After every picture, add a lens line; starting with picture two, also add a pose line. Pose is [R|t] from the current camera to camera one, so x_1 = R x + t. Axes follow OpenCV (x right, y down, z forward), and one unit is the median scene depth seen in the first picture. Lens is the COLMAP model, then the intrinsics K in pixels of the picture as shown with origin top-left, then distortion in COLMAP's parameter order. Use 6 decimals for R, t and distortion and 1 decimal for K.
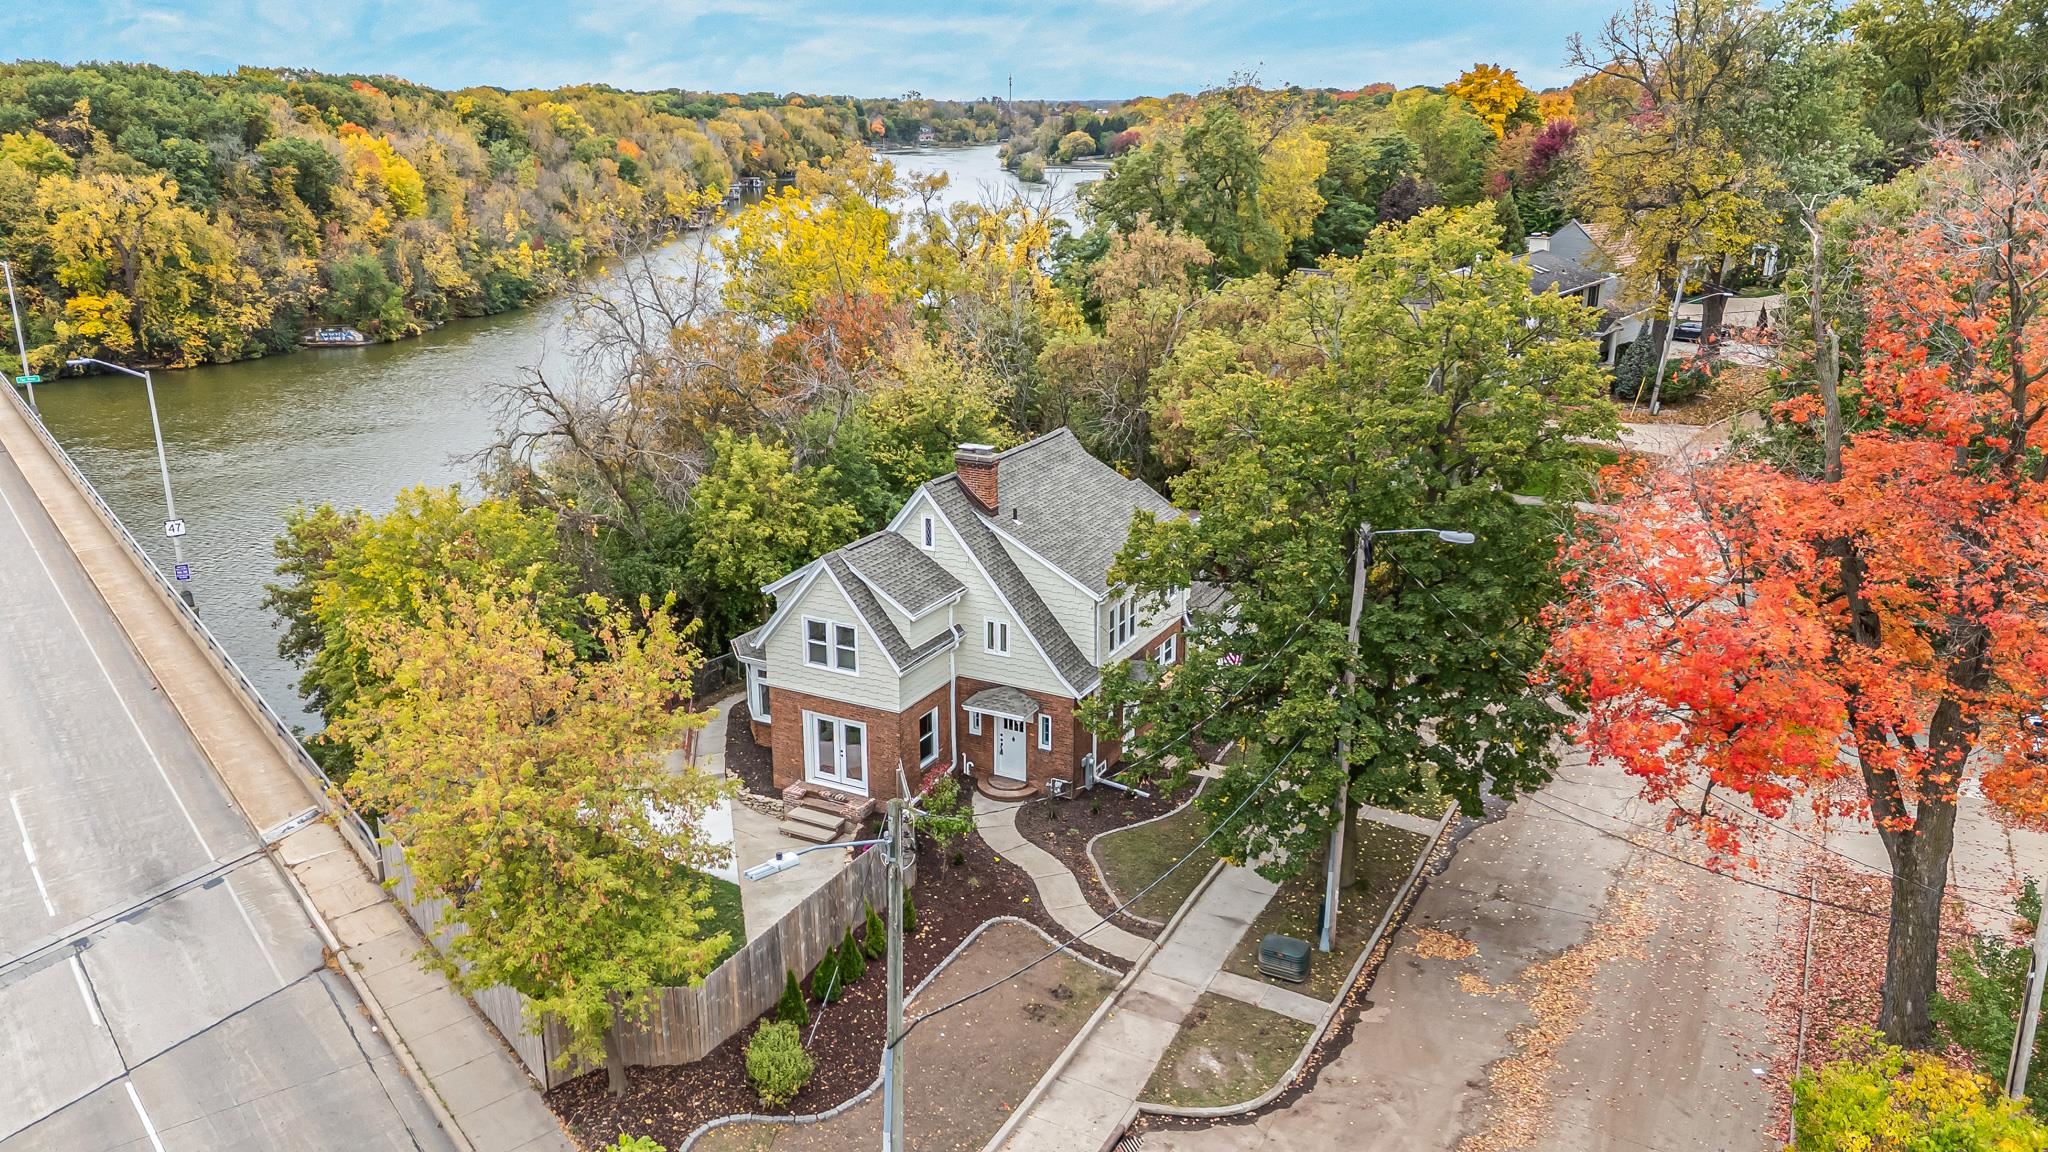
lens RADIAL K [[1500.3, 0, 1027.4], [0, 1500.3, 569.1], [0, 0, 1]] dist [0.078464, -0.072366]
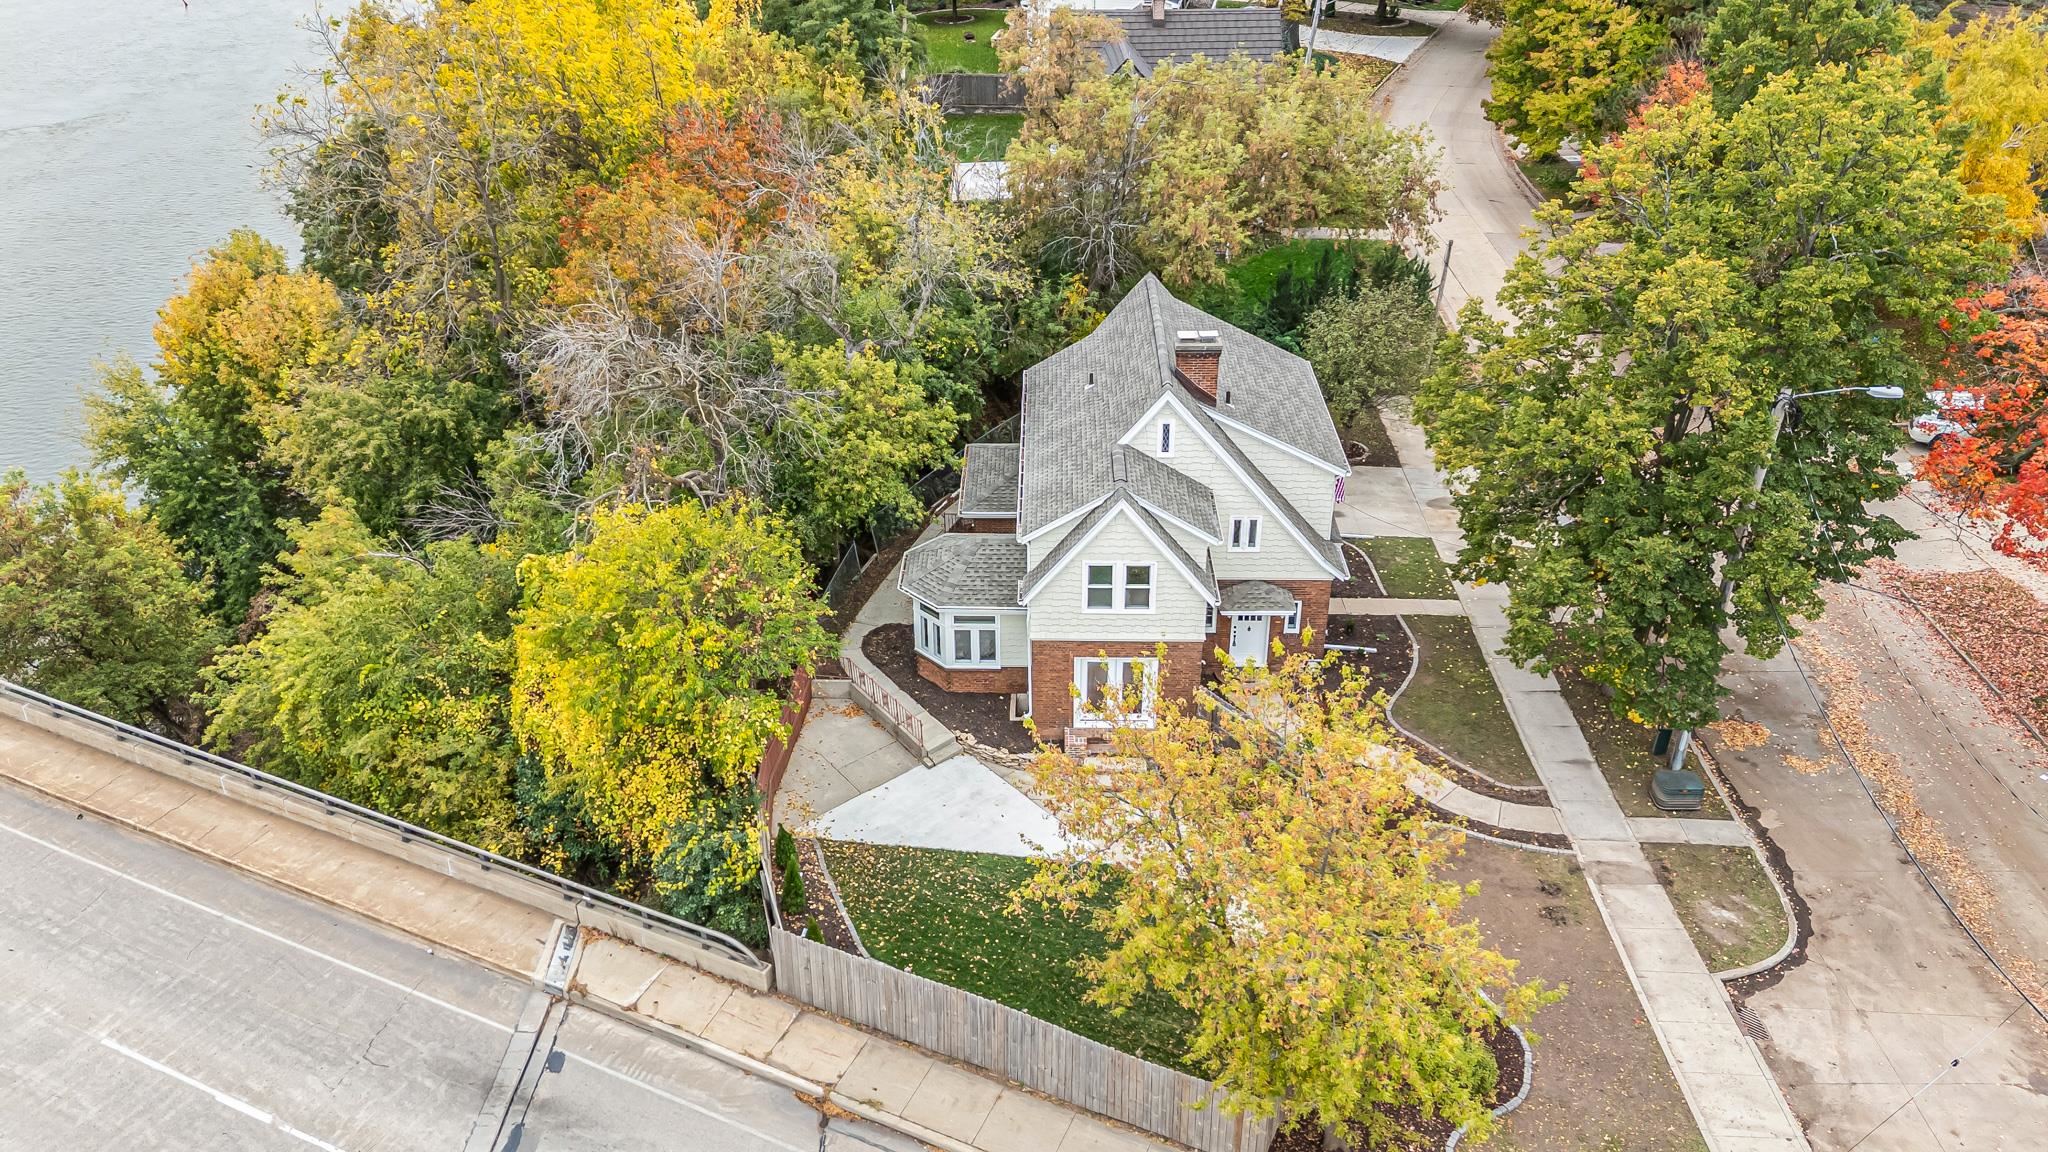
lens RADIAL K [[1500.3, 0, 1027.4], [0, 1500.3, 569.1], [0, 0, 1]] dist [0.078464, -0.072366]
pose [[0.895161, -0.231149, 0.381126, -0.521196], [0.141835, 0.958303, 0.248070, -0.191779], [-0.422575, -0.168005, 0.890620, 0.214836]]
